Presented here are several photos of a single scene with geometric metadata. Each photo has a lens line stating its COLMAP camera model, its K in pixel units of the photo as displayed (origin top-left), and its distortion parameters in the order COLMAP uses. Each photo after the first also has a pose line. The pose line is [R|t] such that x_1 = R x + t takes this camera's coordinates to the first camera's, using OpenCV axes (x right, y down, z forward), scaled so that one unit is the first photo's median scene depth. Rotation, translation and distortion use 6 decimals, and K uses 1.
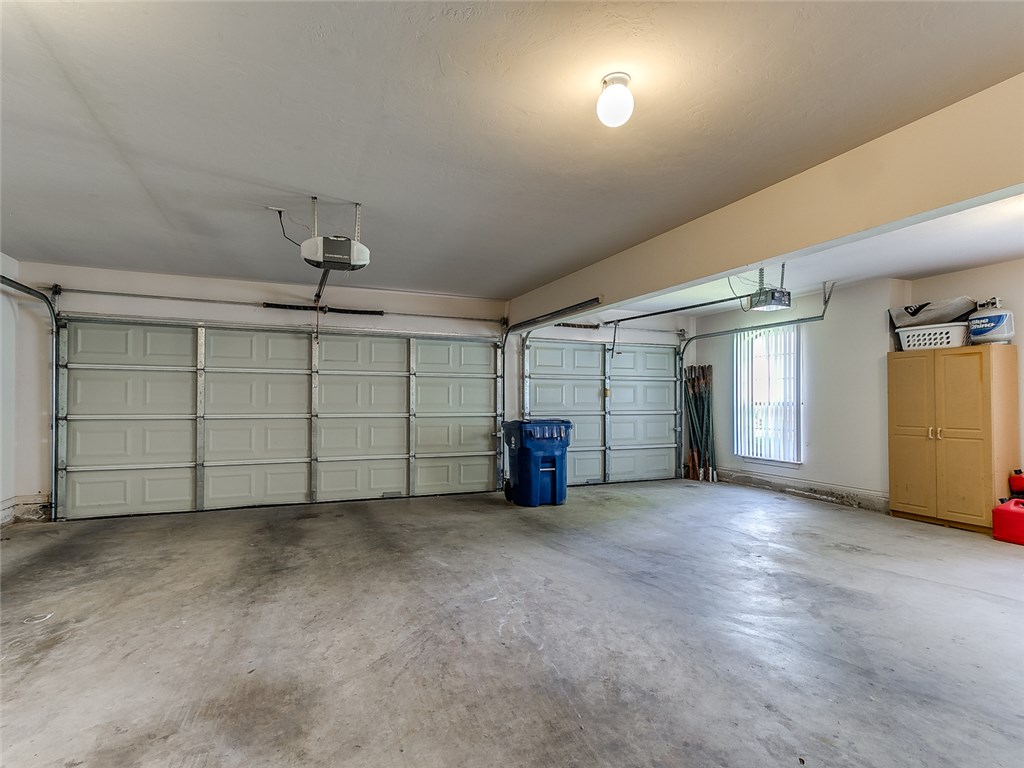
lens RADIAL K [[529.0, 0, 512.2], [0, 529.0, 390.4], [0, 0, 1]] dist [0.025885, -0.001227]
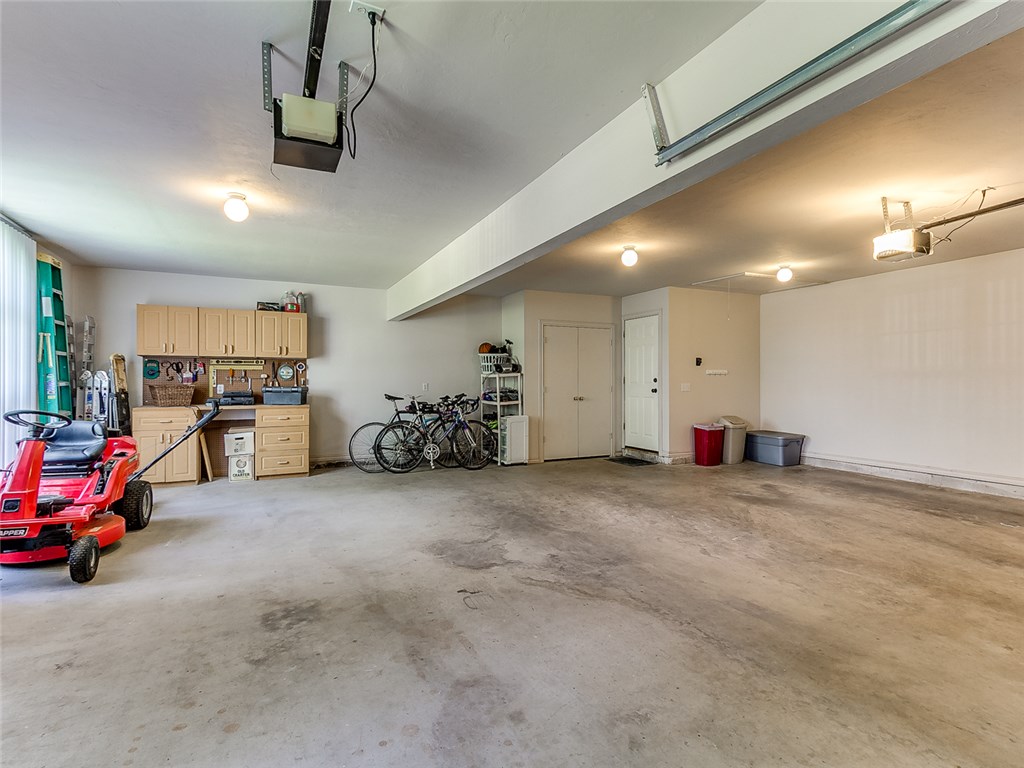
lens RADIAL K [[529.0, 0, 511.0], [0, 529.0, 384.9], [0, 0, 1]] dist [0.025885, -0.001227]
pose [[-0.999427, -0.002194, -0.033772, 0.496570], [-0.001587, 0.999837, -0.017998, 0.042733], [0.033806, -0.017934, -0.999268, 2.071688]]
